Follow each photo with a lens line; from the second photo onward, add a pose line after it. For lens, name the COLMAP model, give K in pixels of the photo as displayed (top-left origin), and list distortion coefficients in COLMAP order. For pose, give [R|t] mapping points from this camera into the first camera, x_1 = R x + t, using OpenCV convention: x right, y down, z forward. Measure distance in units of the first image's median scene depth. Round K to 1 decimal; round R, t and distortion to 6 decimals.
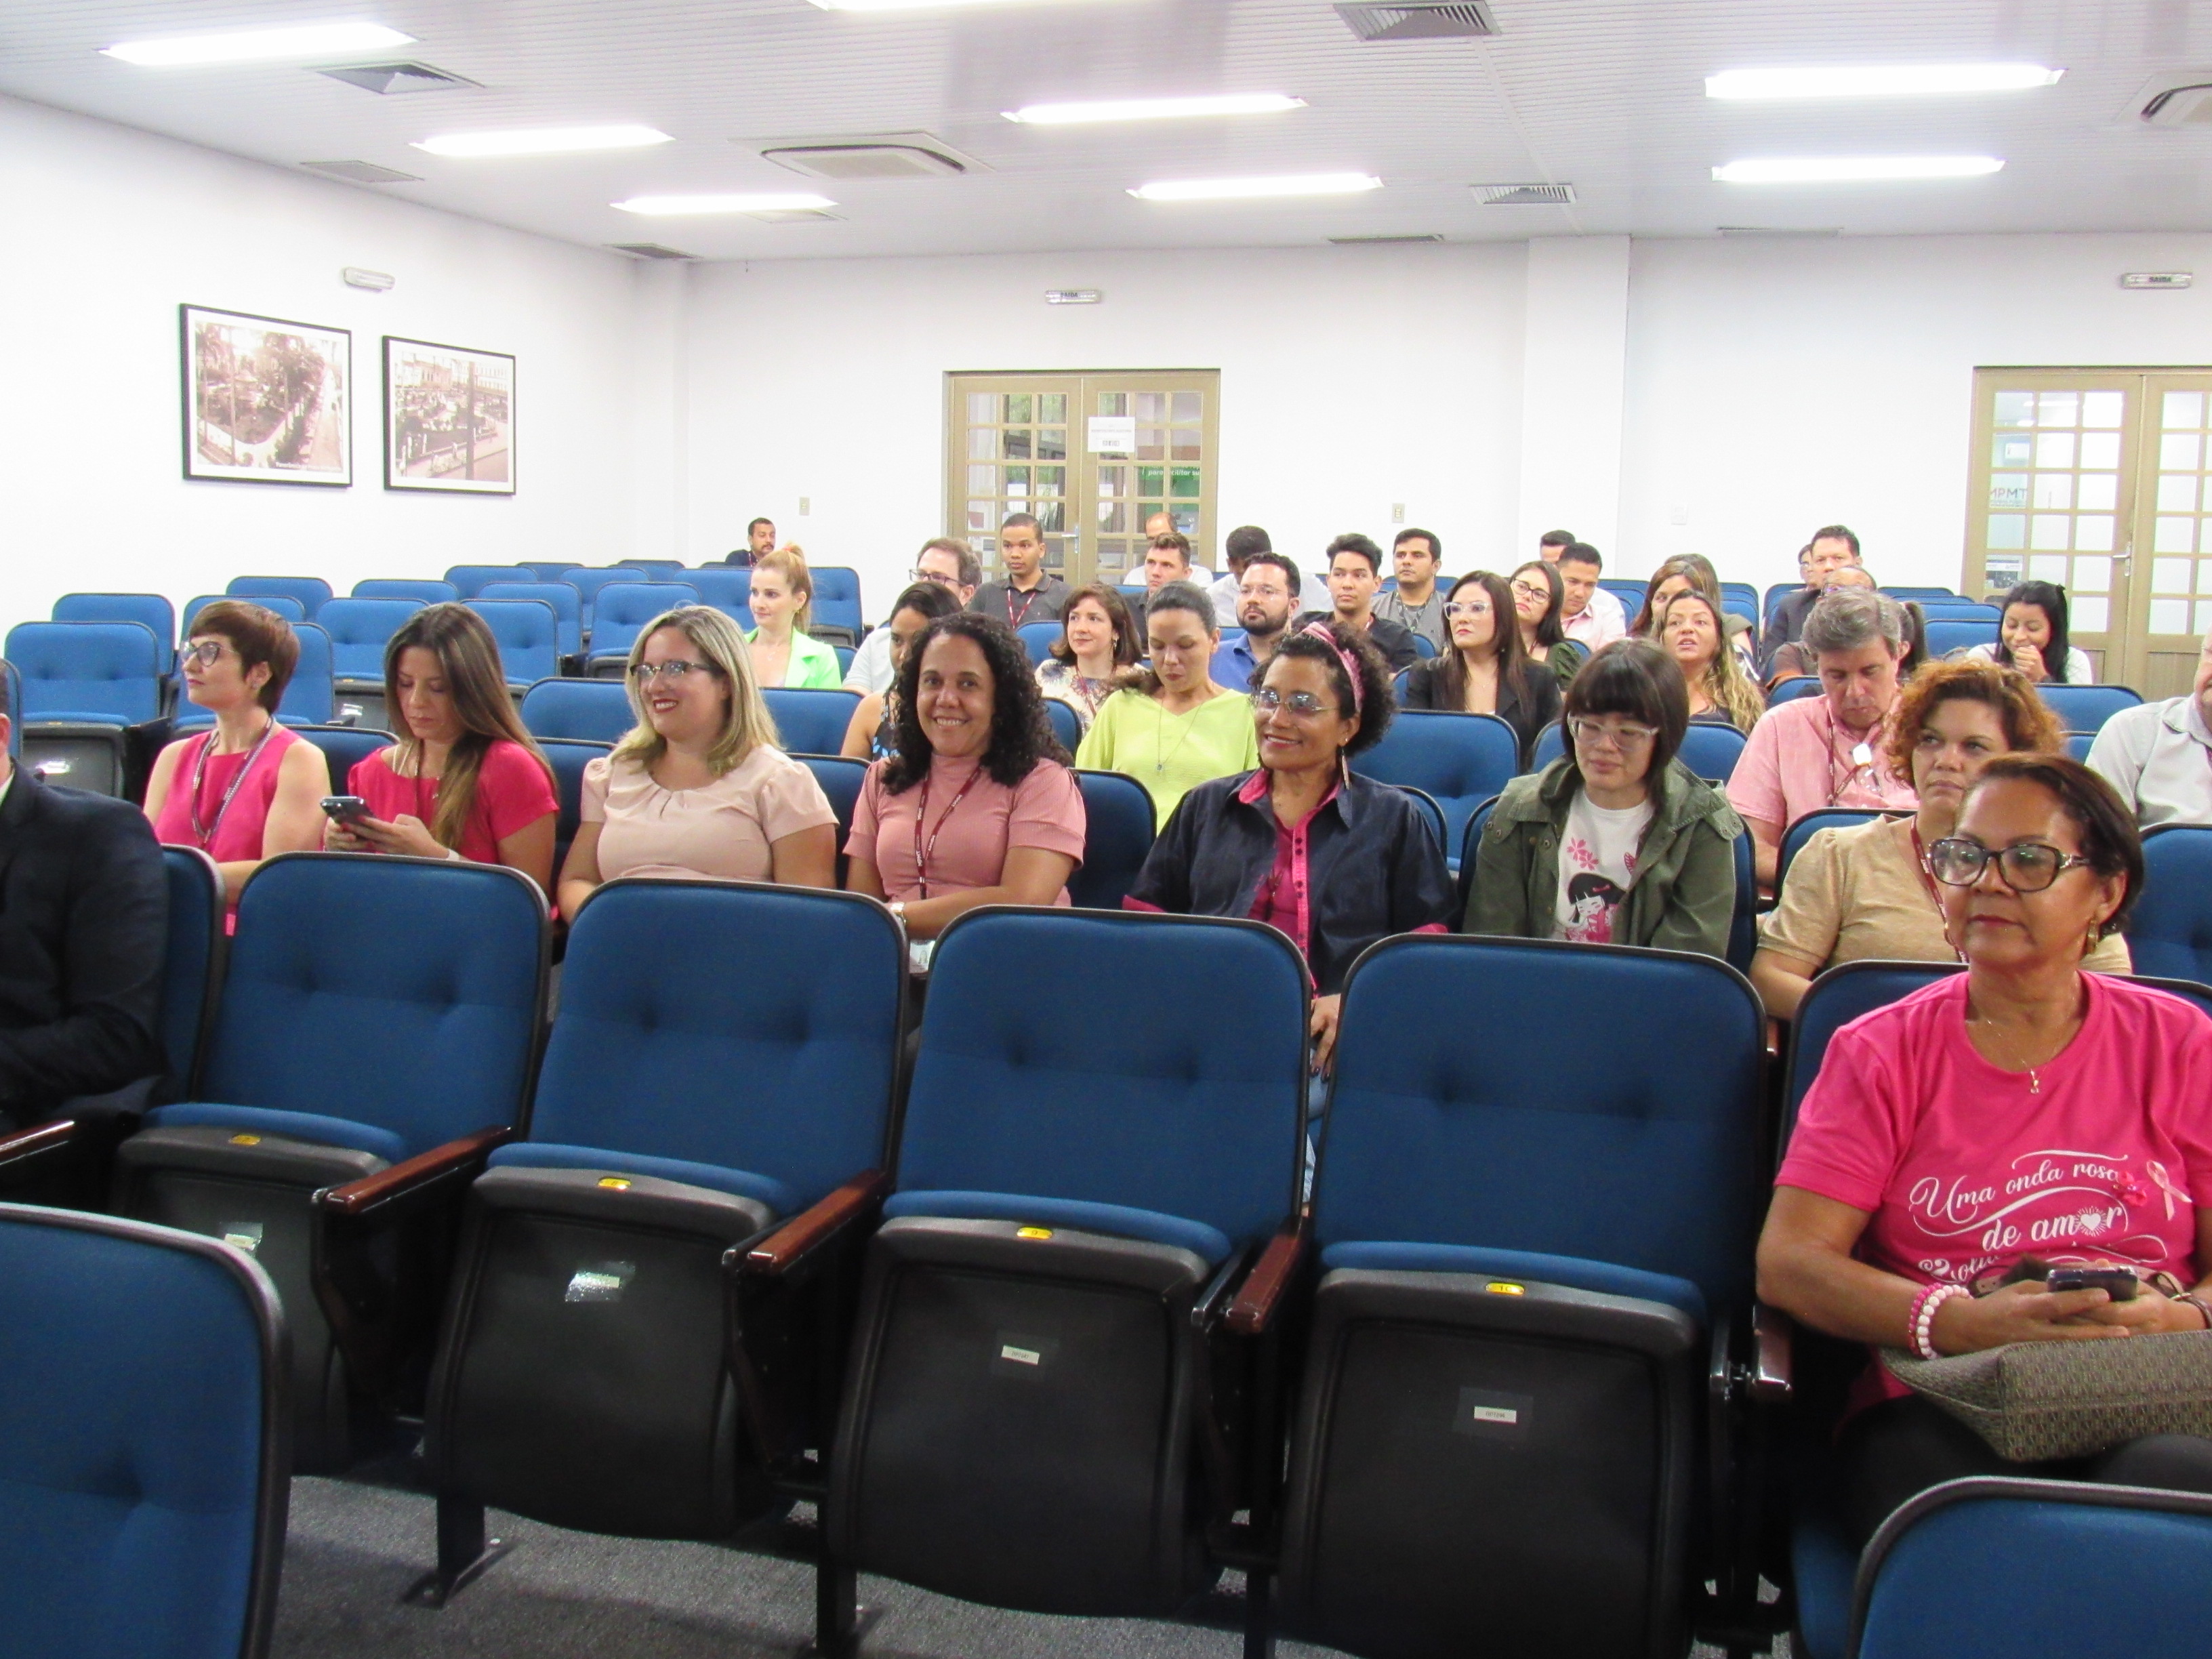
lens RADIAL K [[2071.2, 0, 1099.9], [0, 2071.2, 832.3], [0, 0, 1]] dist [-0.047387, 0.000000]
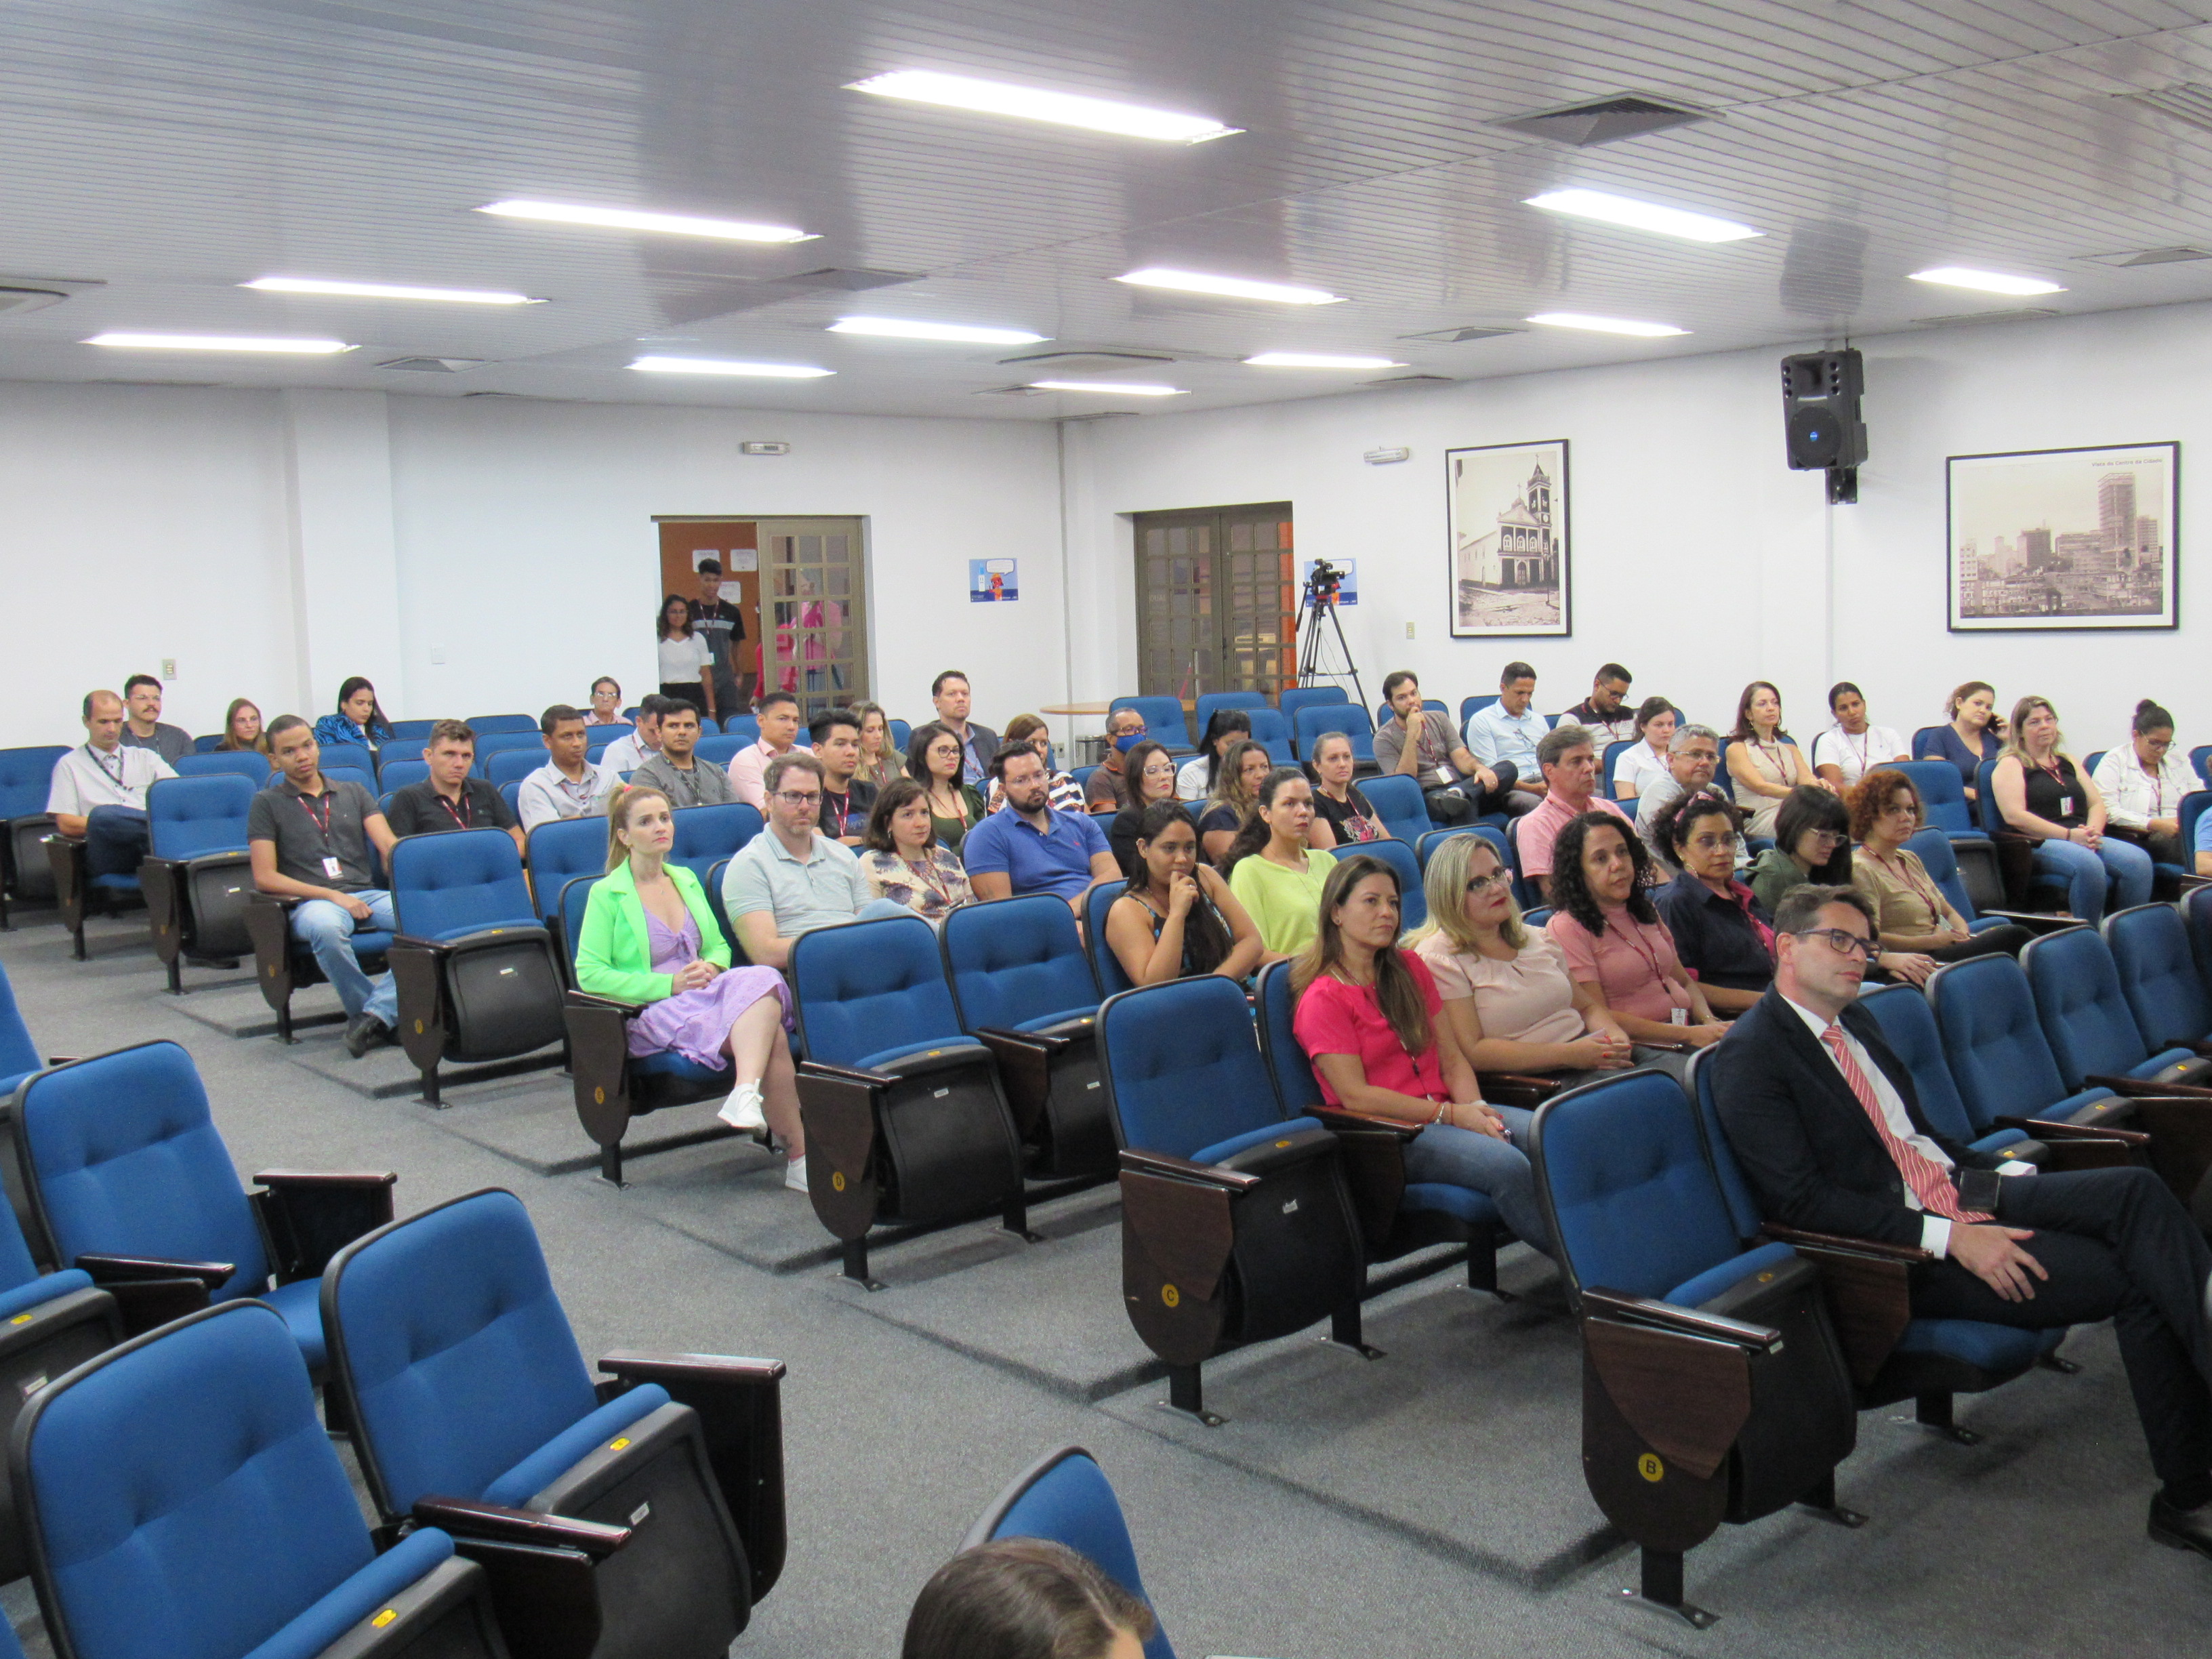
lens RADIAL K [[2181.6, 0, 1099.2], [0, 2181.6, 822.7], [0, 0, 1]] dist [-0.061086, 0.000000]
pose [[0.481621, -0.125027, 0.867415, -1.106484], [0.155854, 0.986213, 0.055614, -0.167381], [-0.862410, 0.108405, 0.494467, 0.360142]]
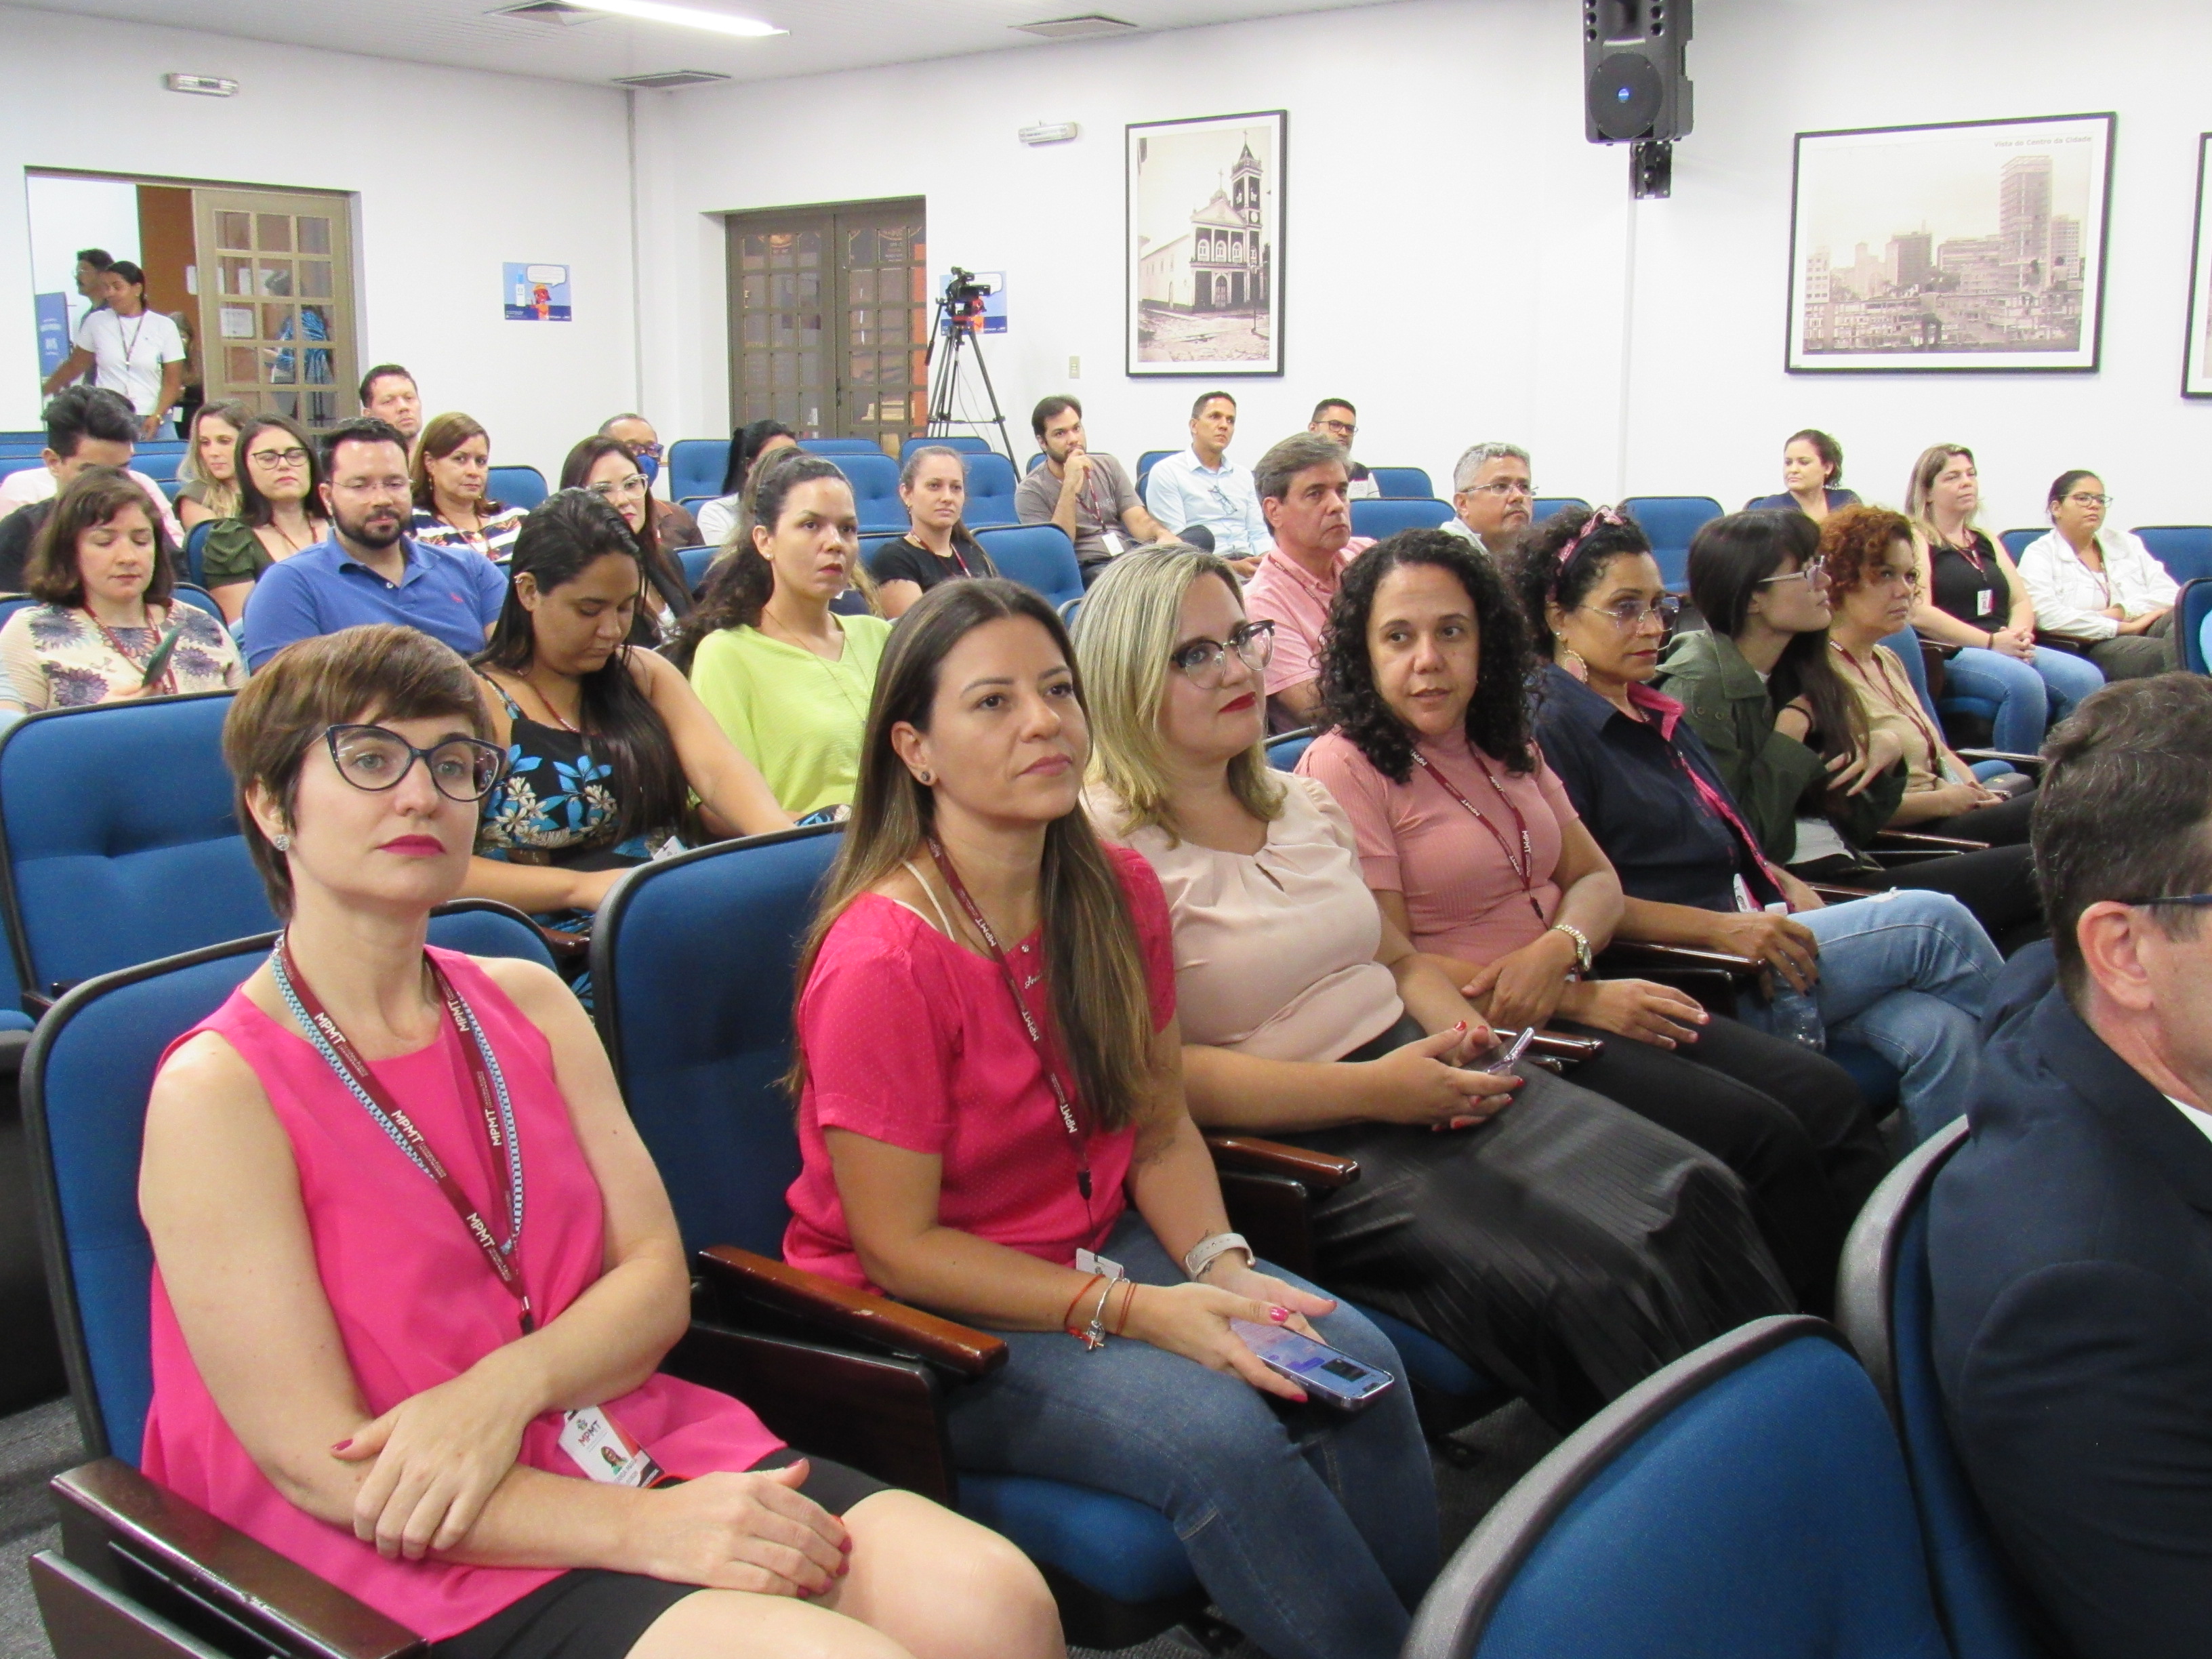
lens RADIAL K [[2181.6, 0, 1090.6], [0, 2181.6, 818.0], [0, 0, 1]] dist [-0.061086, 0.000000]
pose [[0.354473, -0.190591, 0.915436, -0.537718], [0.125630, 0.979838, 0.155353, -0.094253], [-0.926588, 0.059938, 0.371270, 0.573148]]
